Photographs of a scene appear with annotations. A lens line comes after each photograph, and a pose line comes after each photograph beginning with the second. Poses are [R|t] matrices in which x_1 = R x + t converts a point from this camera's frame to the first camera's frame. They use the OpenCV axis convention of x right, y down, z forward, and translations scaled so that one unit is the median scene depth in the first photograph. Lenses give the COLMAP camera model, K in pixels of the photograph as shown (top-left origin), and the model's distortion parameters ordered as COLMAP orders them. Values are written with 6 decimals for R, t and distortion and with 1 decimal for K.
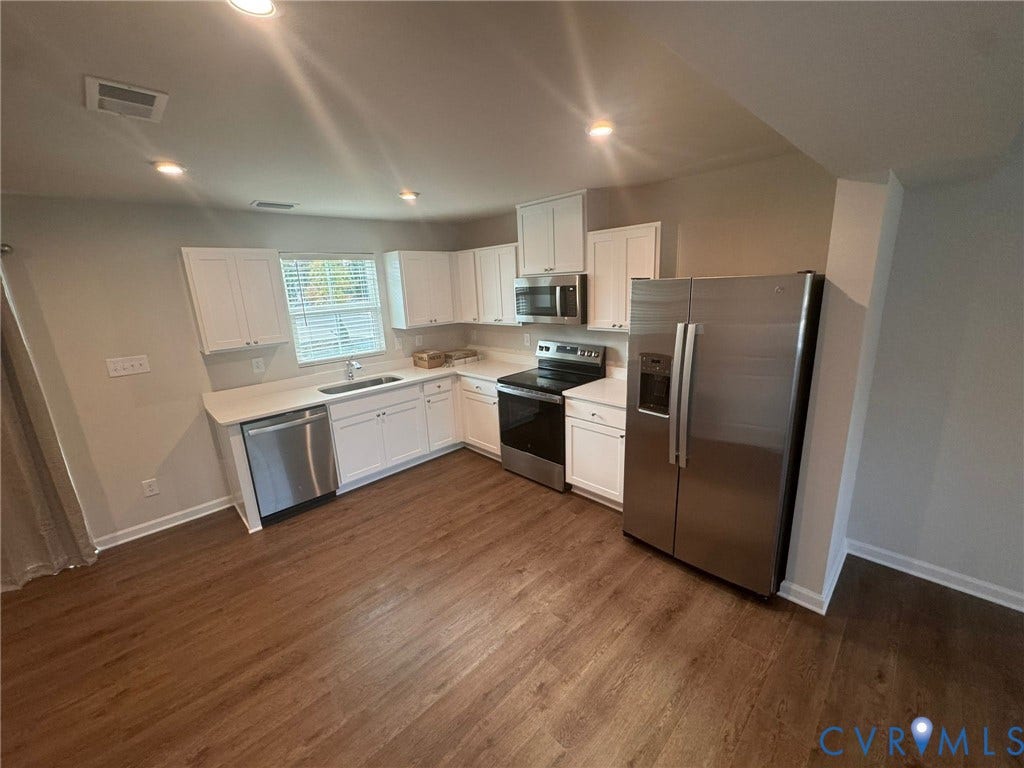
lens RADIAL K [[404.9, 0, 514.3], [0, 404.9, 382.6], [0, 0, 1]] dist [-0.000079, -0.000090]
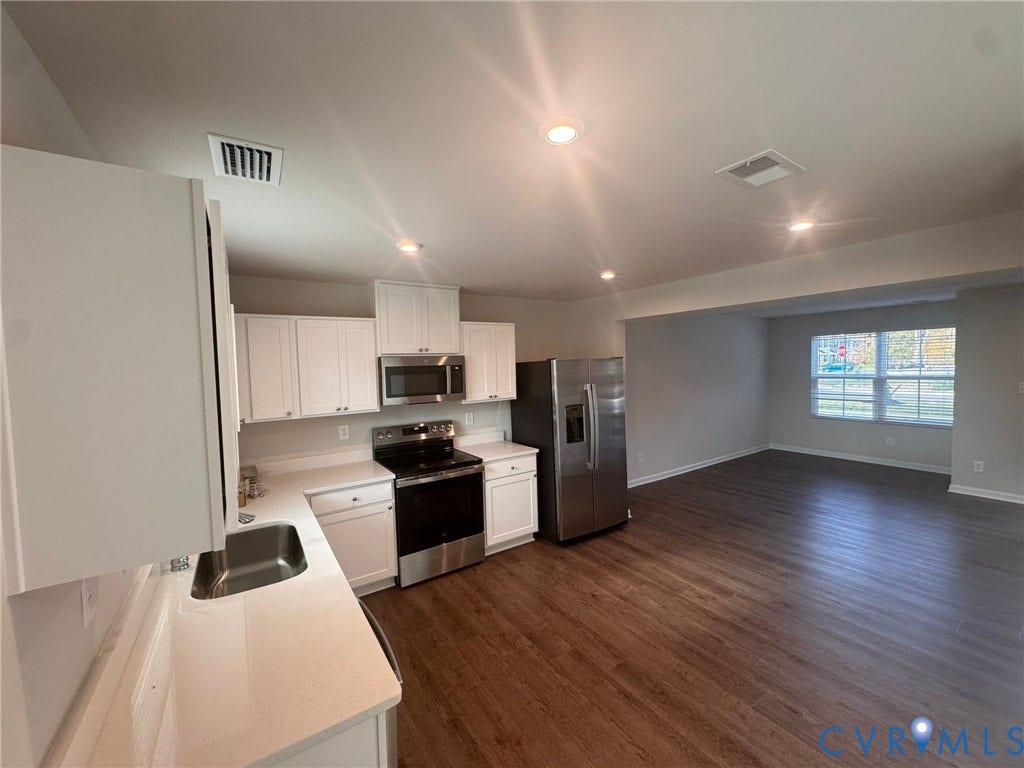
lens RADIAL K [[404.9, 0, 512.4], [0, 404.9, 384.3], [0, 0, 1]] dist [-0.000079, -0.000090]
pose [[0.190960, -0.012529, 0.981518, -0.960410], [0.248945, 0.967845, -0.036079, -0.116123], [-0.949506, 0.251233, 0.187939, 0.695206]]
